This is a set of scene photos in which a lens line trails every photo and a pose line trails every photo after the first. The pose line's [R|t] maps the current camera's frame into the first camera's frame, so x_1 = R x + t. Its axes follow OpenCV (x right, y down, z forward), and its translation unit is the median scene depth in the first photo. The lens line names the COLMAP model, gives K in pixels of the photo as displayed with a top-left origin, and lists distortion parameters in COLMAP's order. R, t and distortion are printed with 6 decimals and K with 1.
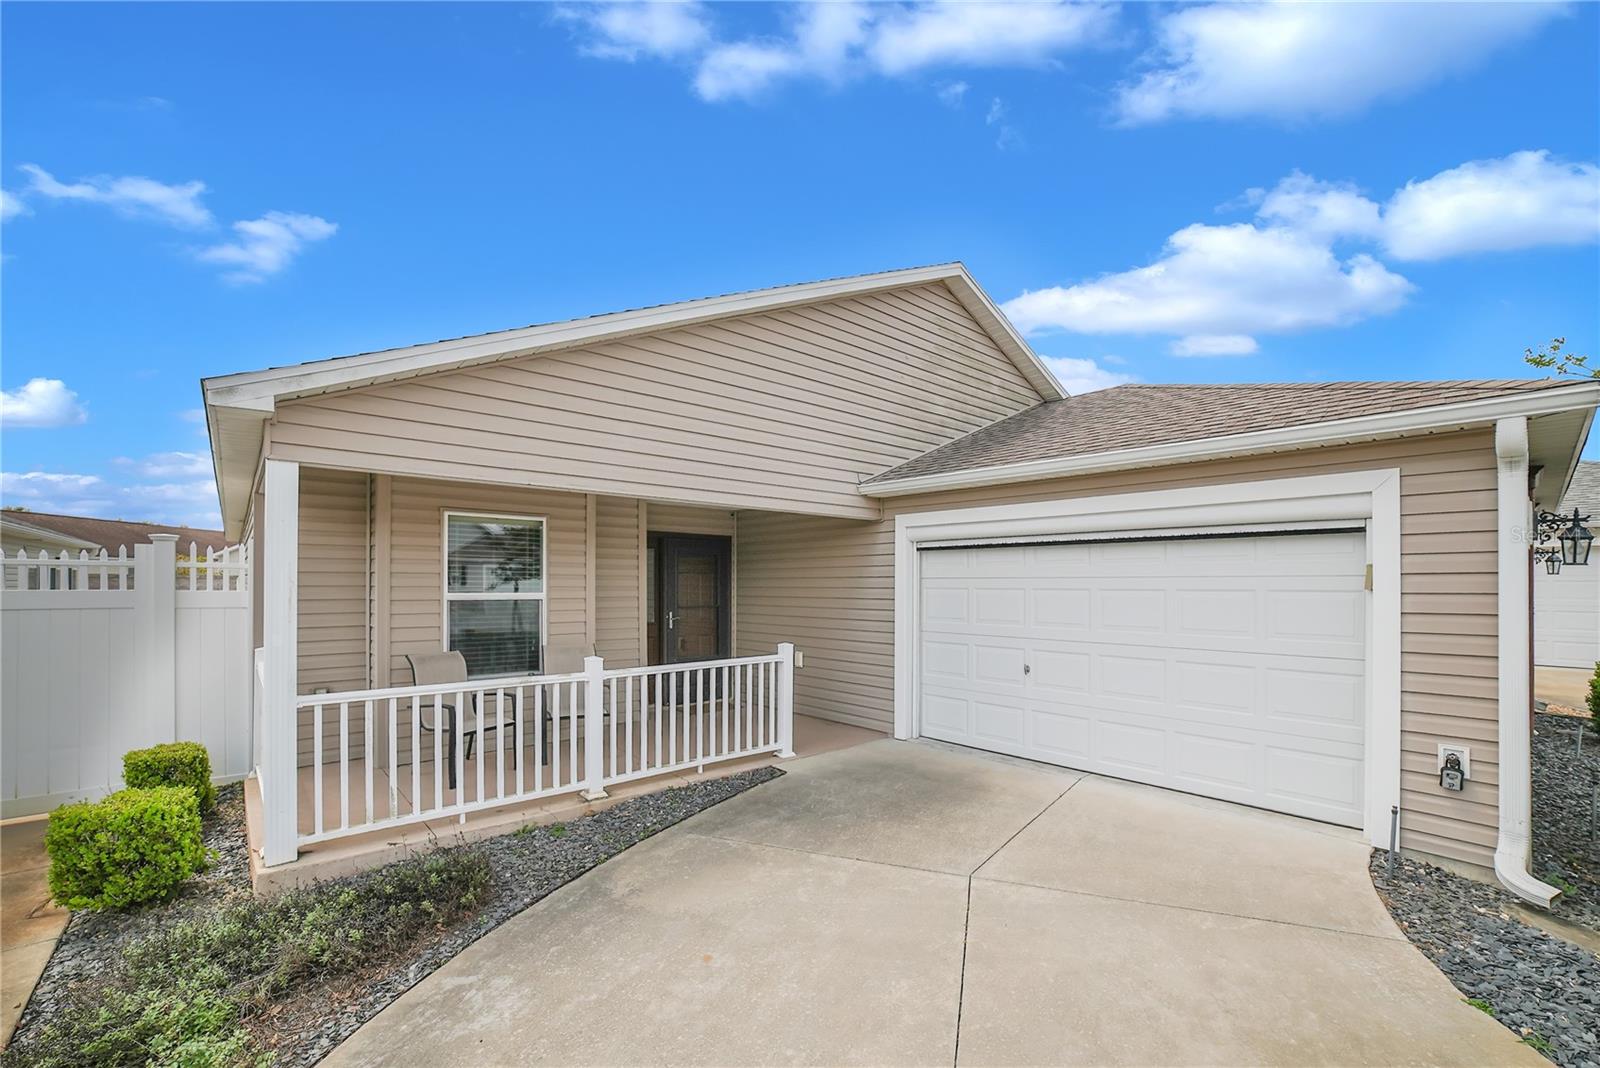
lens RADIAL K [[657.2, 0, 785.3], [0, 657.2, 560.3], [0, 0, 1]] dist [-0.030610, 0.000089]
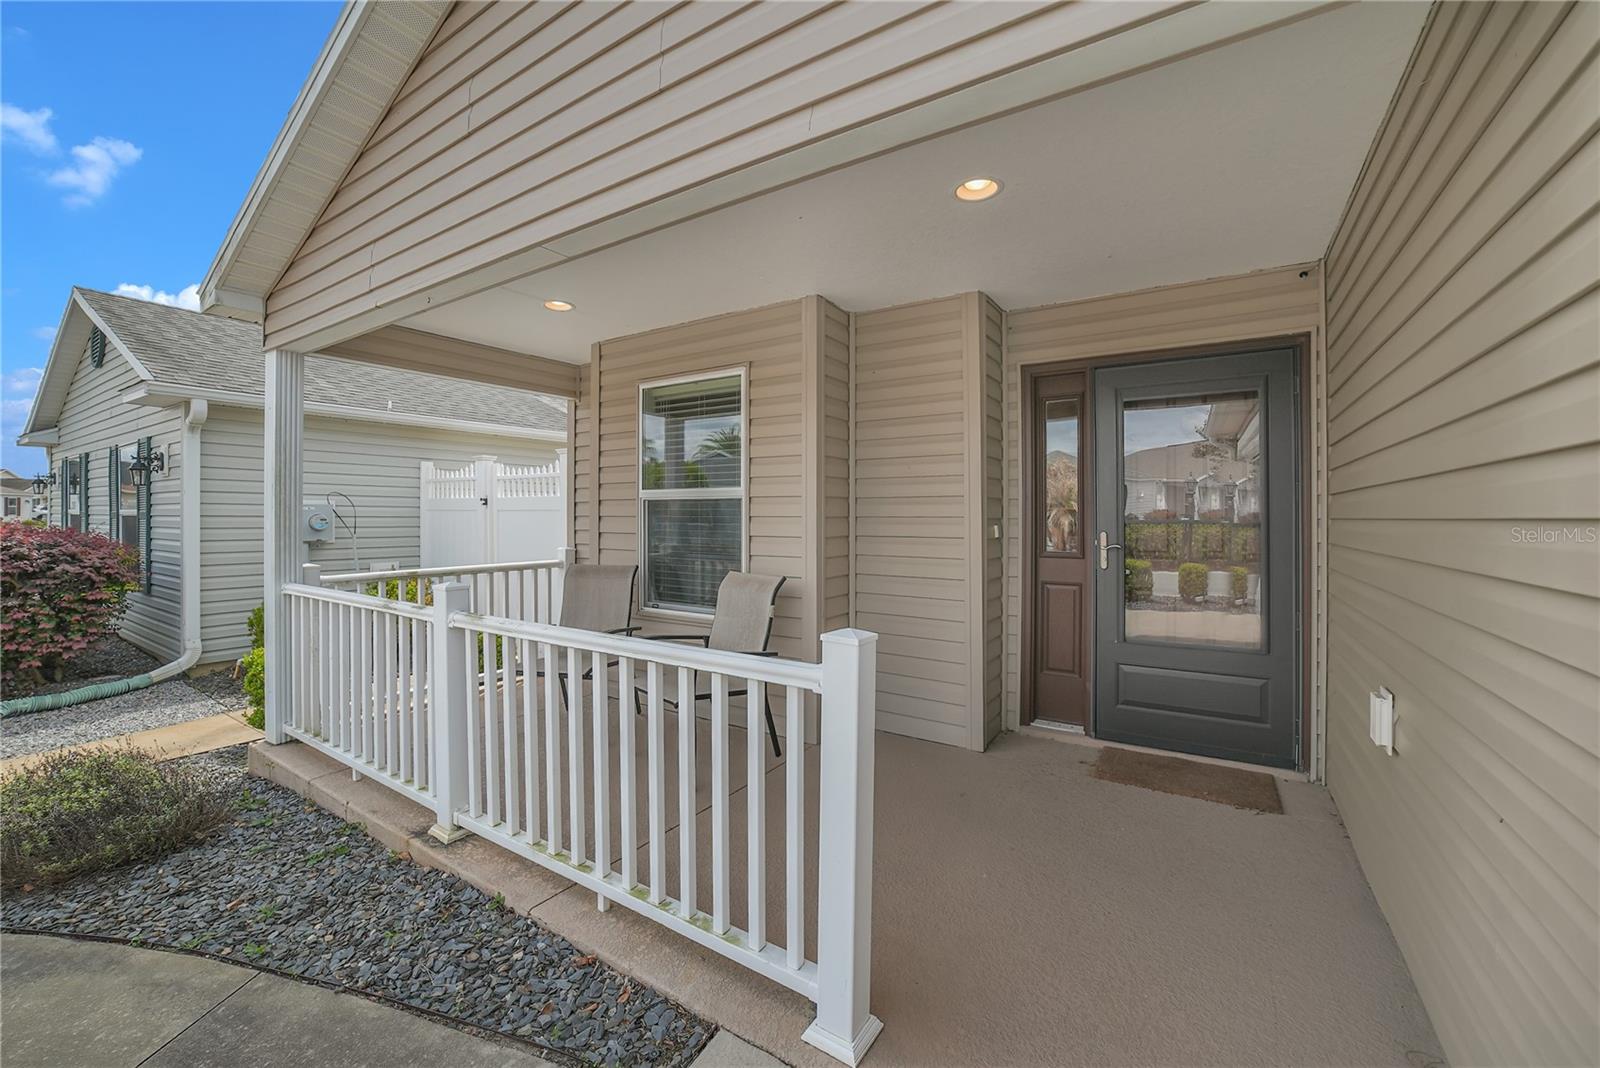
lens RADIAL K [[646.6, 0, 801.5], [0, 646.6, 517.7], [0, 0, 1]] dist [-0.049306, 0.012632]
pose [[0.282545, -0.000535, -0.959254, 0.268976], [0.033638, 0.999390, 0.009350, 0.084182], [0.958664, -0.034909, 0.282391, 0.997989]]
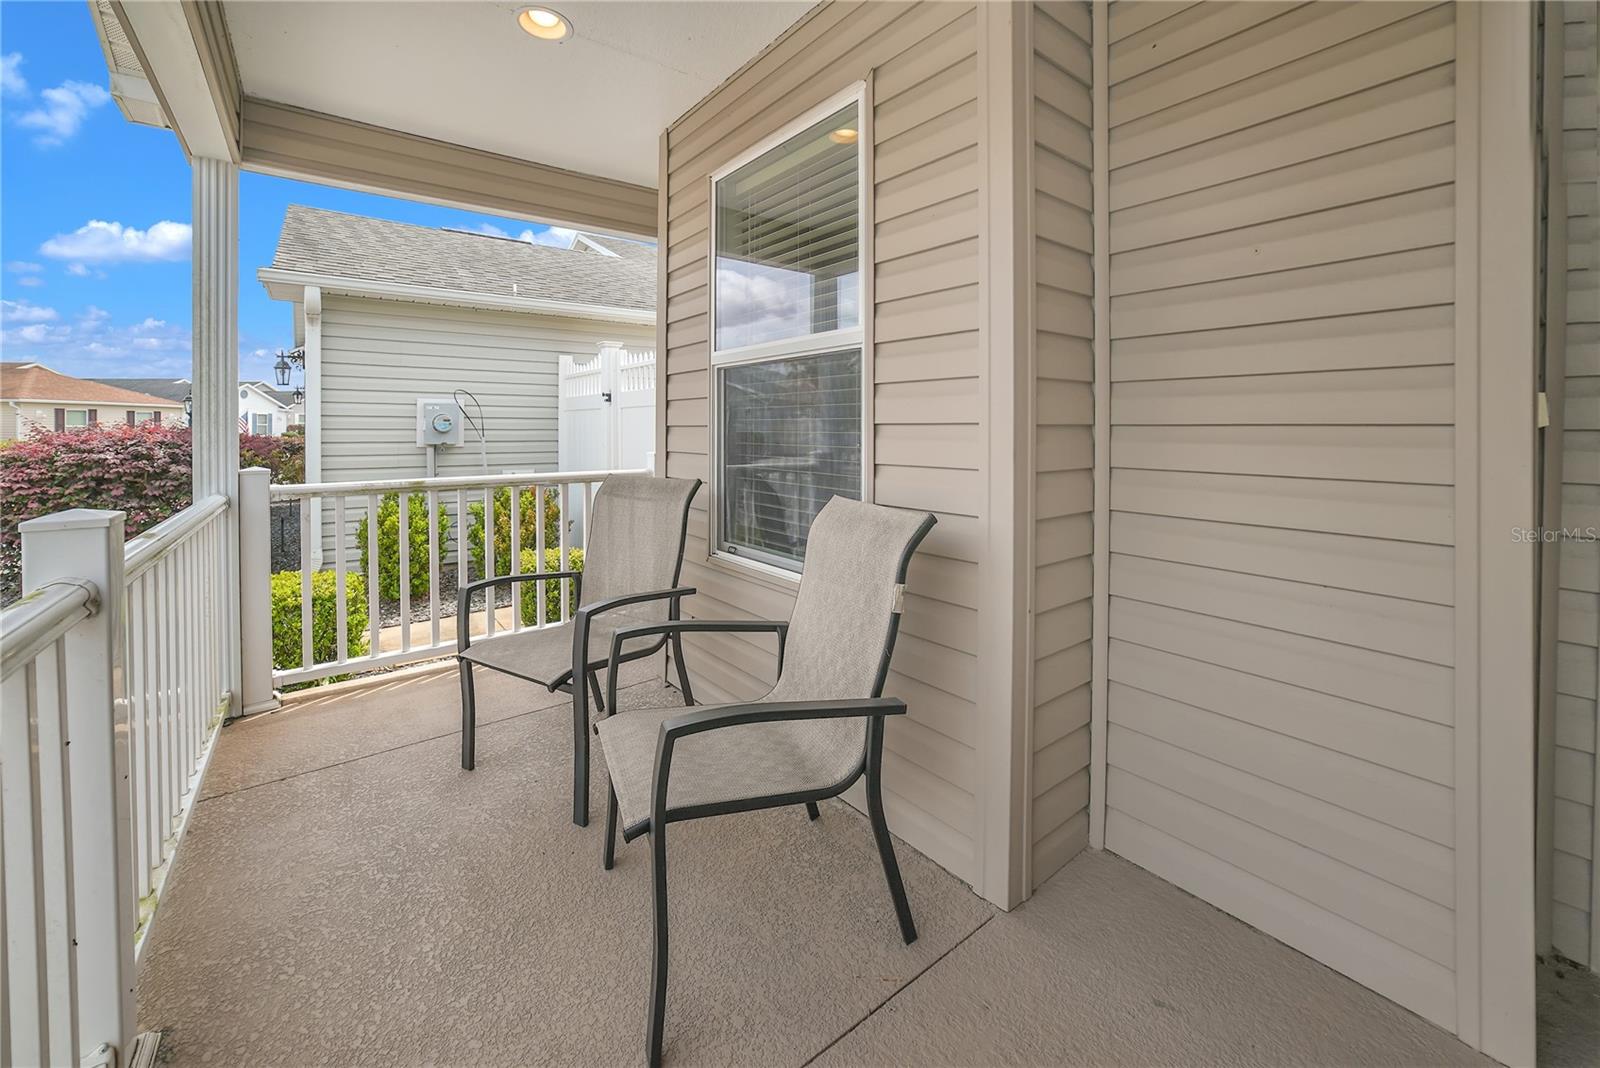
lens RADIAL K [[654.4, 0, 821.1], [0, 654.4, 439.8], [0, 0, 1]] dist [-0.051848, -0.000013]
pose [[-0.016246, 0.014205, -0.999767, -0.052977], [0.037362, 0.999209, 0.013590, 0.109555], [0.999170, -0.037133, -0.016764, 1.111108]]
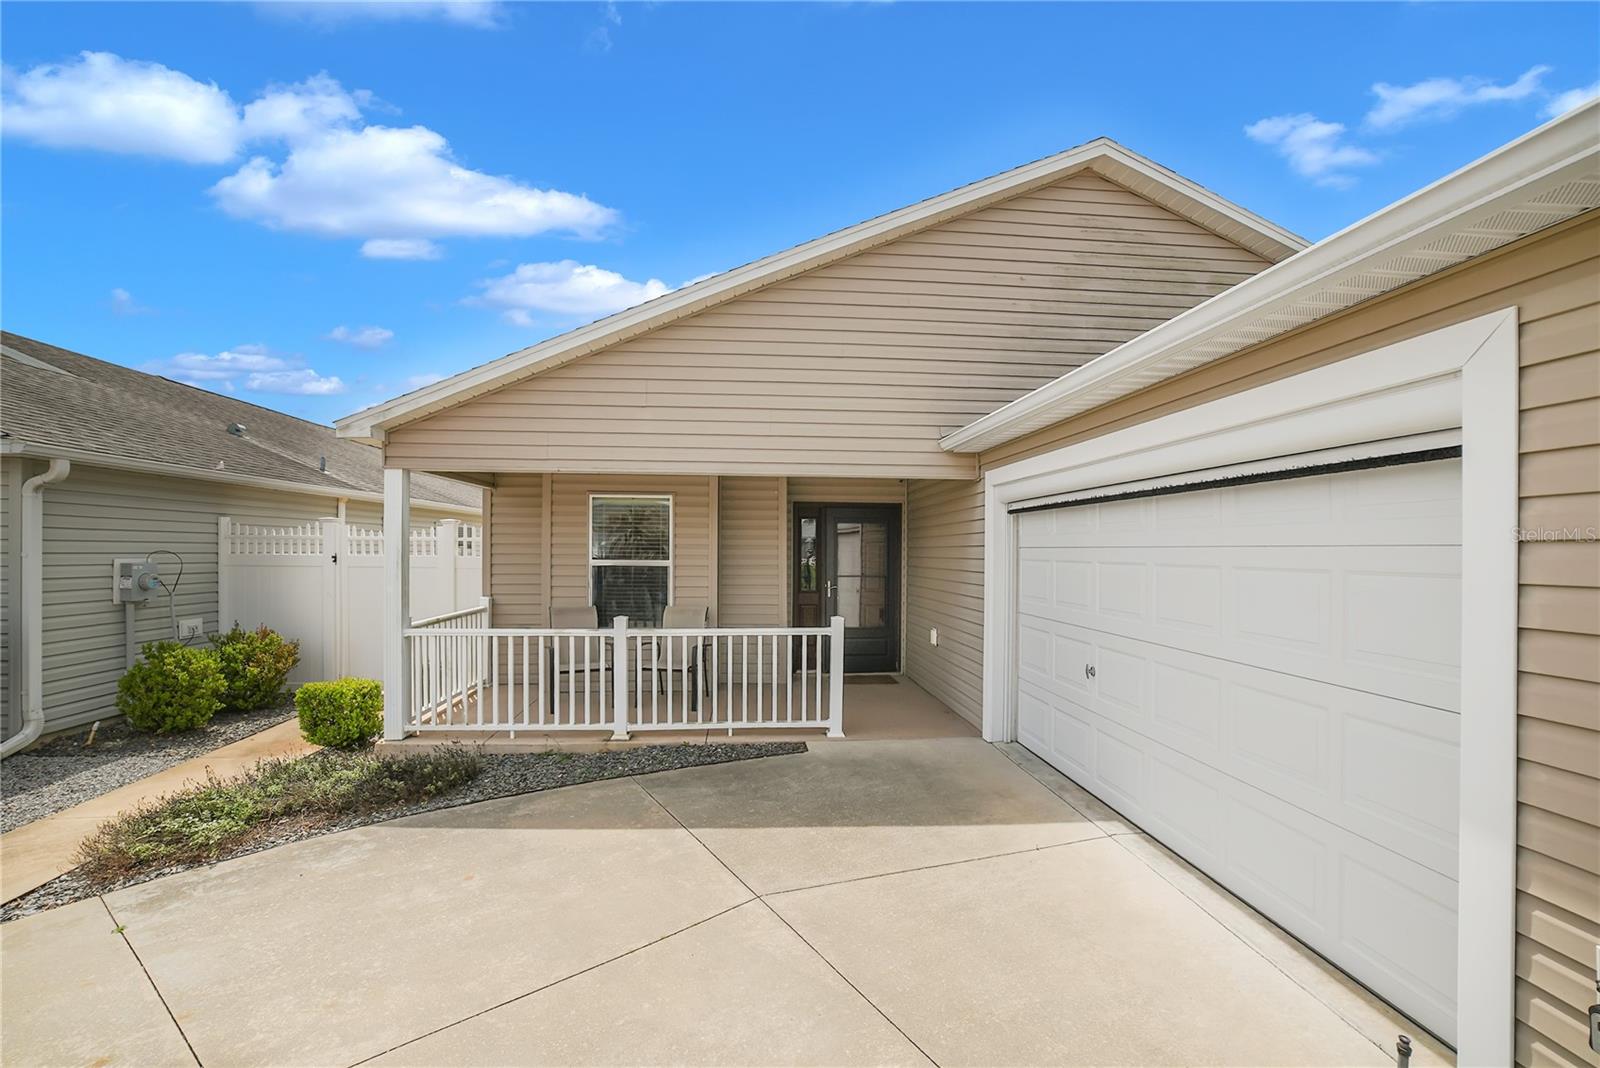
lens RADIAL K [[652.0, 0, 800.0], [0, 652.0, 534.0], [0, 0, 1]] dist [-0.051637, 0.019525]
pose [[0.812339, -0.011707, -0.583068, 0.550886], [0.017396, 0.999840, 0.004161, 0.002725], [0.582926, -0.013523, 0.812413, 0.230307]]
